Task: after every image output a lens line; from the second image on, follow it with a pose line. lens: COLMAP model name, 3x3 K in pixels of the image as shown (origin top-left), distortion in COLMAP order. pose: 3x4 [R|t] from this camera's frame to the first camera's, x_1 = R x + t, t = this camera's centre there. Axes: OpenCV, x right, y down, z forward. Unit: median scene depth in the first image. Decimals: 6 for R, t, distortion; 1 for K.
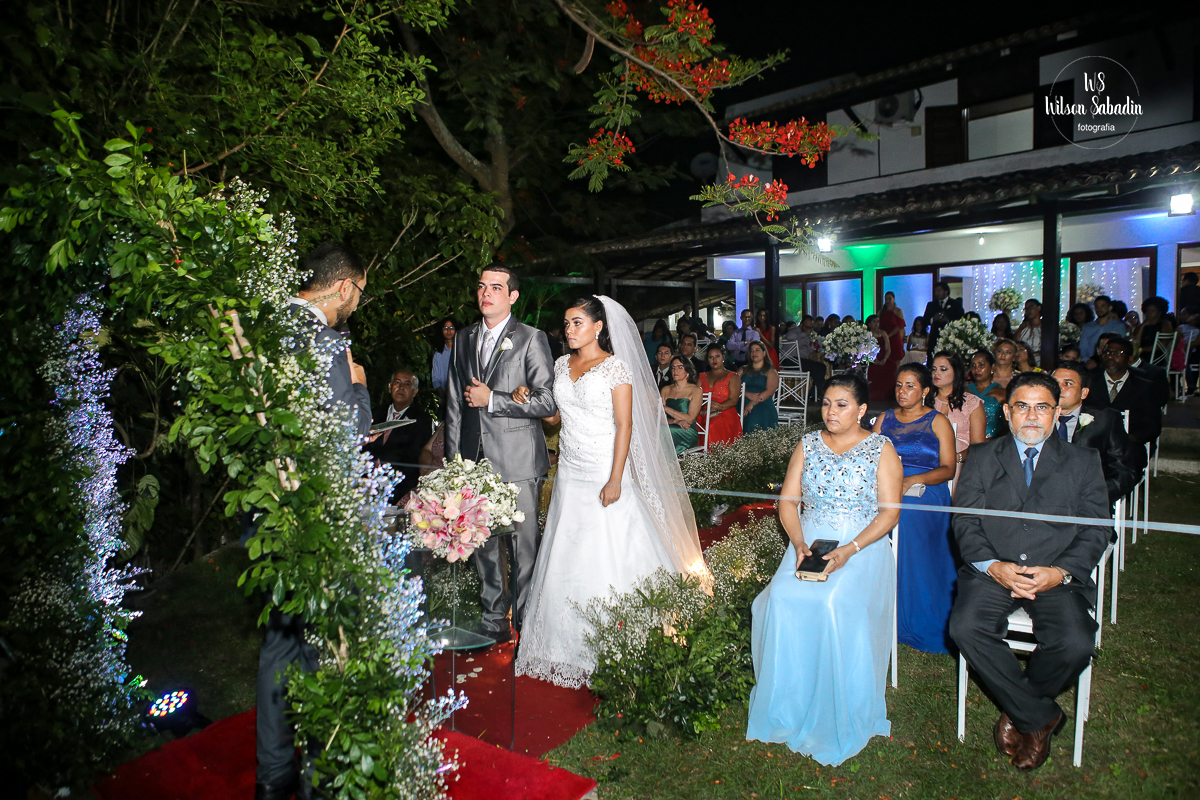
lens RADIAL K [[785.1, 0, 600.1], [0, 785.1, 394.6], [0, 0, 1]] dist [0.001343, 0.000145]
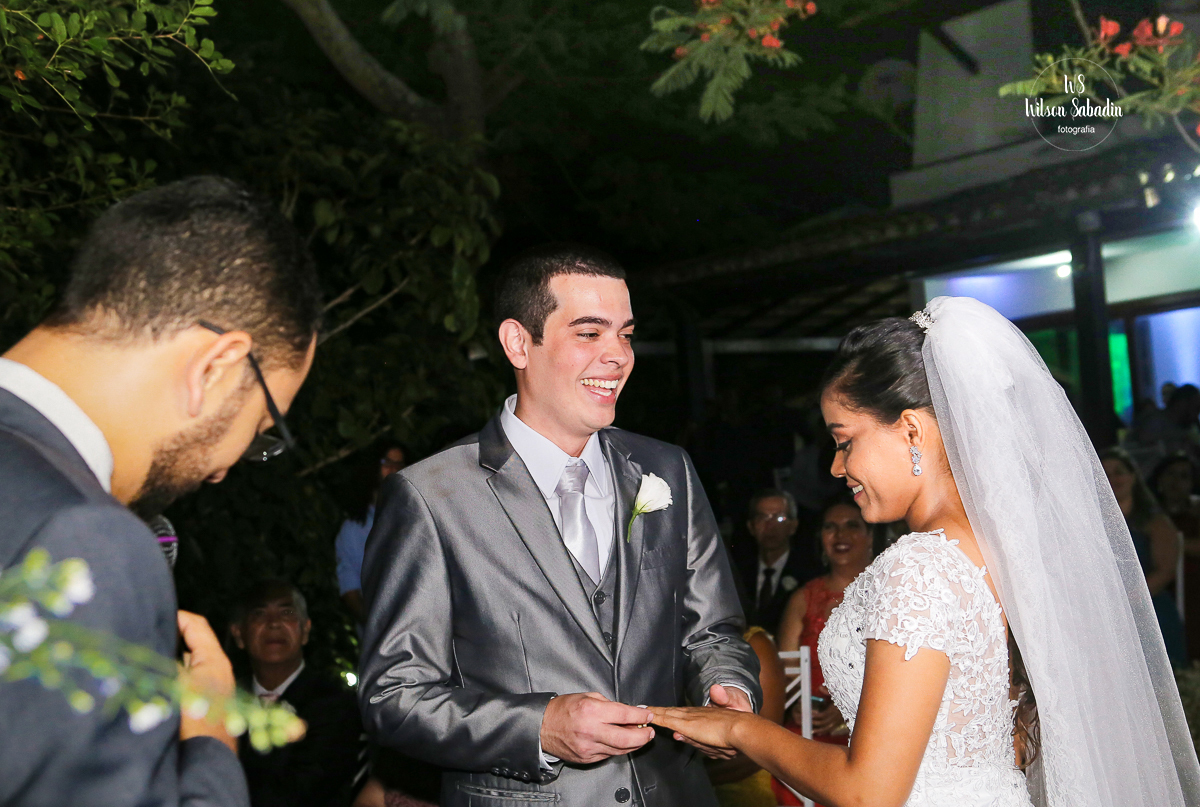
lens RADIAL K [[1488.3, 0, 599.2], [0, 1488.3, 406.2], [0, 0, 1]] dist [0.010814, 0.000000]
pose [[0.997932, -0.063074, -0.012367, -0.067832], [0.061221, 0.991362, -0.115988, -0.016901], [0.019576, 0.114991, 0.993174, 0.221699]]
